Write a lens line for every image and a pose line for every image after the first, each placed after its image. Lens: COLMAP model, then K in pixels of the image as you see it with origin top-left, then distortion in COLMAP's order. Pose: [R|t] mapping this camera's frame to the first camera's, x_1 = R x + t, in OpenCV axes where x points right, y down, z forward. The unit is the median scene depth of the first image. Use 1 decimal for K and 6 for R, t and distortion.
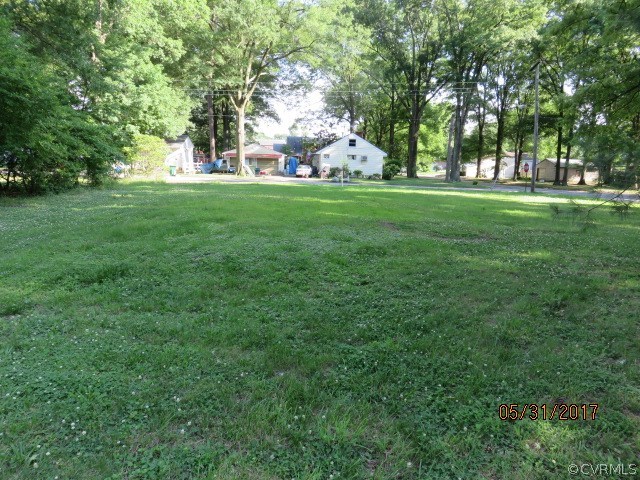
lens RADIAL K [[481.4, 0, 320.0], [0, 481.4, 240.0], [0, 0, 1]] dist [-0.006118, -0.001561]
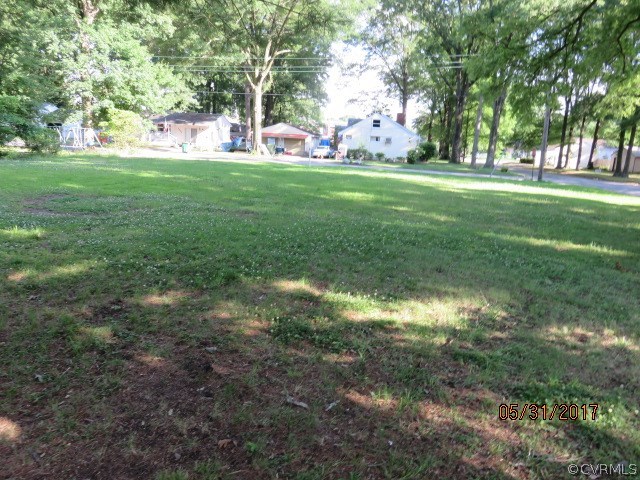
lens RADIAL K [[481.4, 0, 320.0], [0, 481.4, 240.0], [0, 0, 1]] dist [-0.006118, -0.001561]
pose [[0.979535, 0.061687, -0.191590, 0.154742], [-0.055280, 0.997724, 0.038617, -0.002897], [0.193536, -0.027235, 0.980715, 0.039693]]
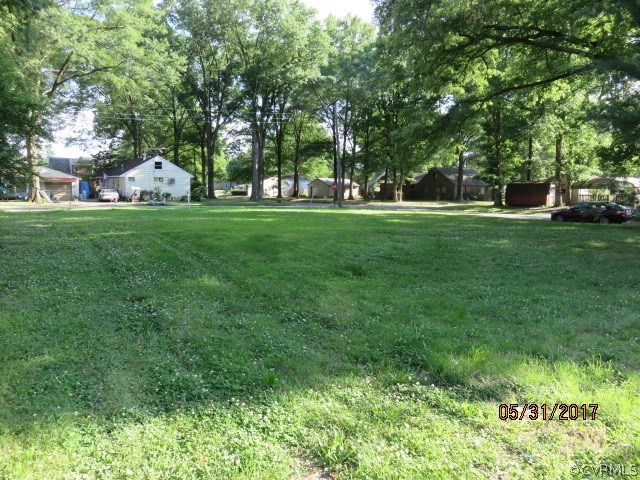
lens RADIAL K [[481.4, 0, 320.0], [0, 481.4, 240.0], [0, 0, 1]] dist [-0.006118, -0.001561]
pose [[0.874802, -0.073969, 0.478801, -0.127127], [0.092724, 0.995570, -0.015608, -0.002818], [-0.475525, 0.058050, 0.877785, -0.017565]]
